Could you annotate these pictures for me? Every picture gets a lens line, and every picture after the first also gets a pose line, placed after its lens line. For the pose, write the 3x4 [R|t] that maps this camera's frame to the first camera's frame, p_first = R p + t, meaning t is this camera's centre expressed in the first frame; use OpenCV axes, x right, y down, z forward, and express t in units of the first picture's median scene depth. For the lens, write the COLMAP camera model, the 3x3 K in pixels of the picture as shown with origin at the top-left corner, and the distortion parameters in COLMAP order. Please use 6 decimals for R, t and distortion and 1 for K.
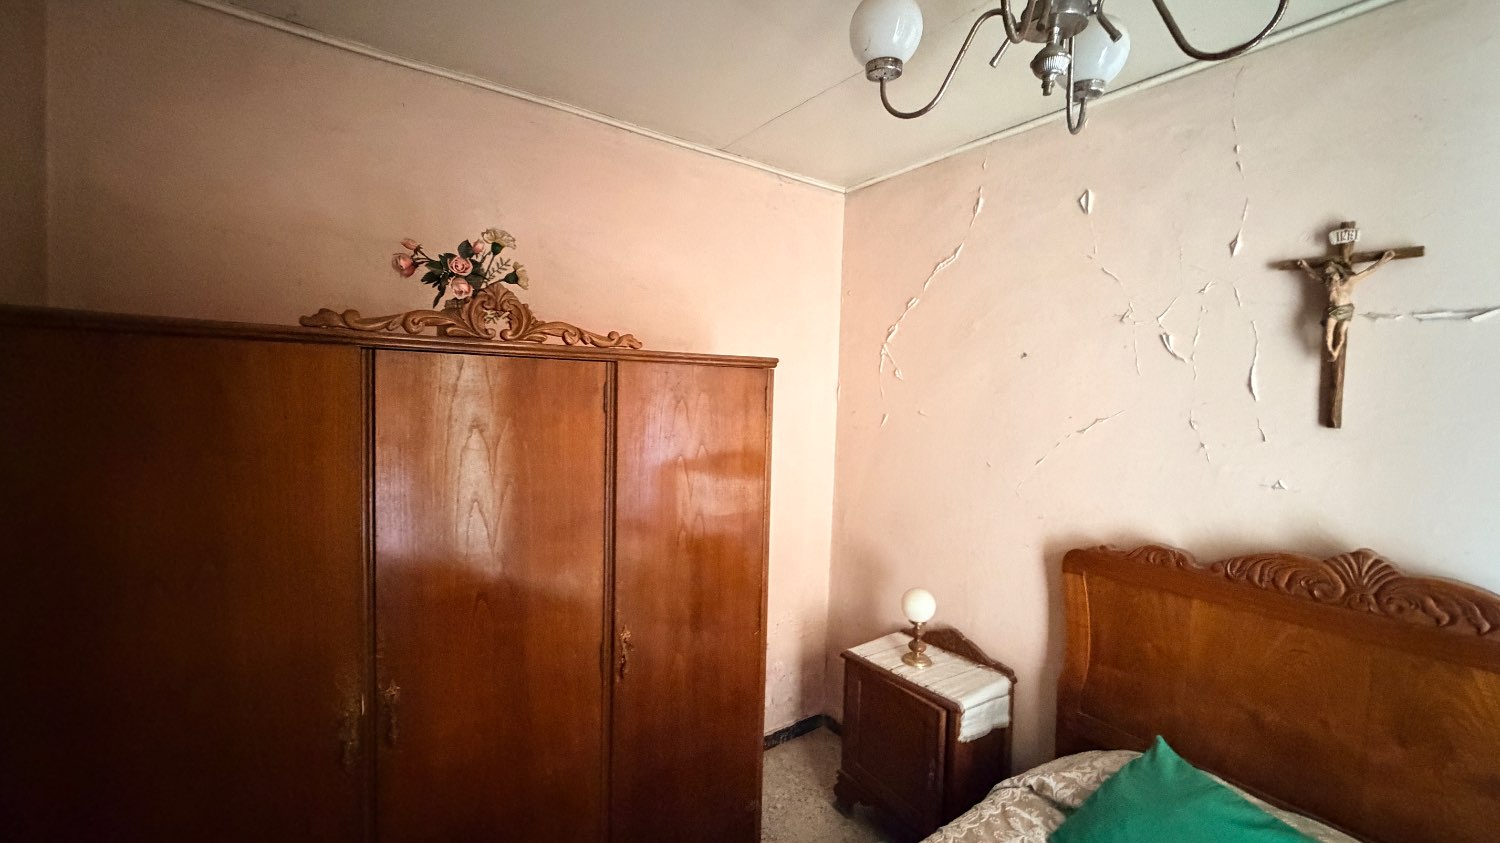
lens RADIAL K [[594.1, 0, 746.8], [0, 594.1, 419.5], [0, 0, 1]] dist [-0.001015, 0.000122]
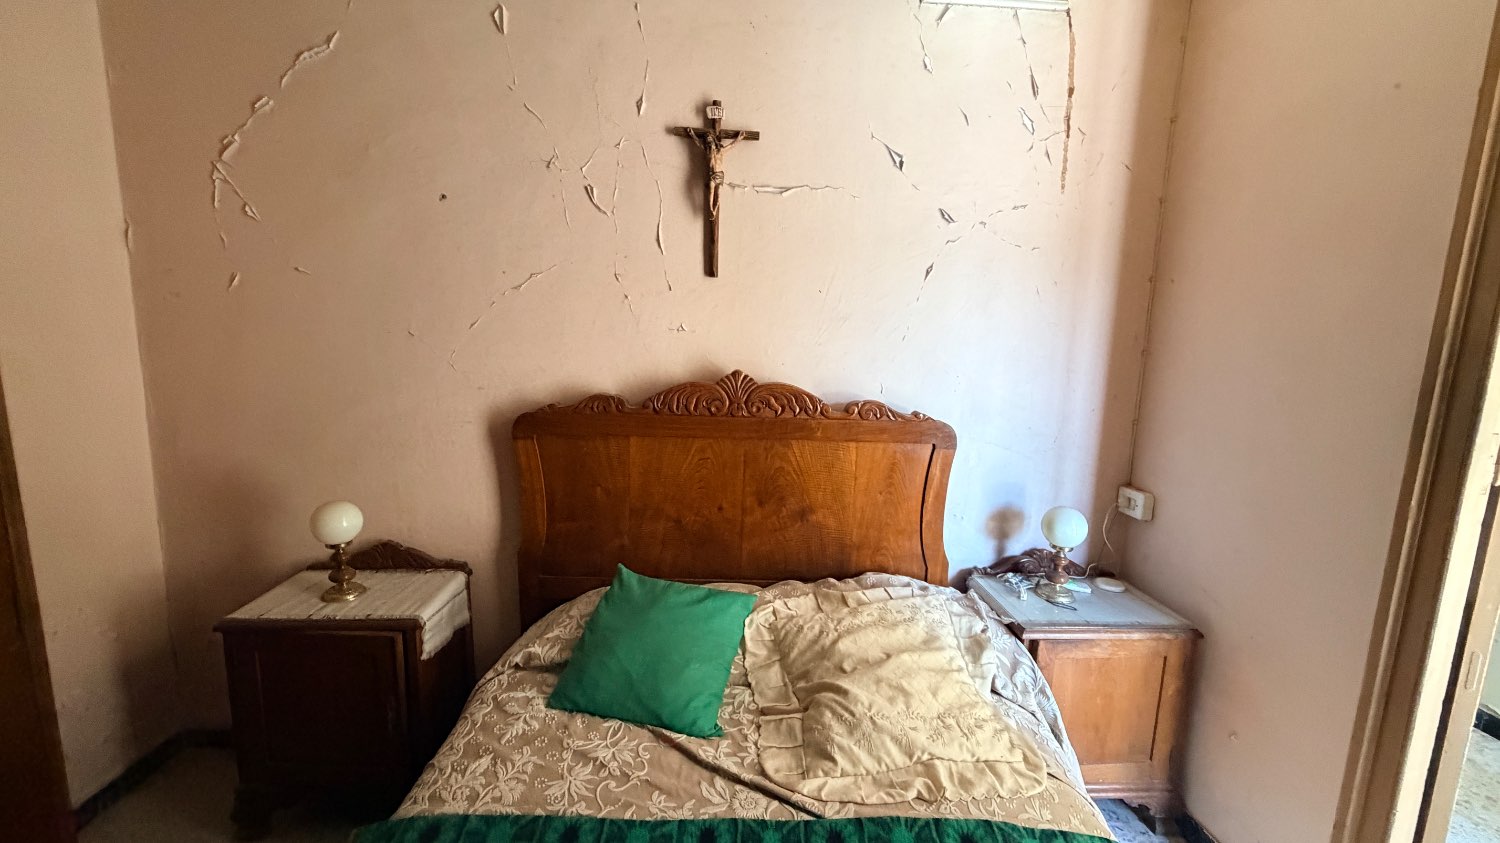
lens RADIAL K [[594.1, 0, 747.4], [0, 594.1, 418.9], [0, 0, 1]] dist [-0.001015, 0.000122]
pose [[0.562401, -0.135816, 0.815634, -0.018971], [0.026754, 0.988891, 0.146218, 0.116805], [-0.826431, -0.060411, 0.559787, 0.213013]]
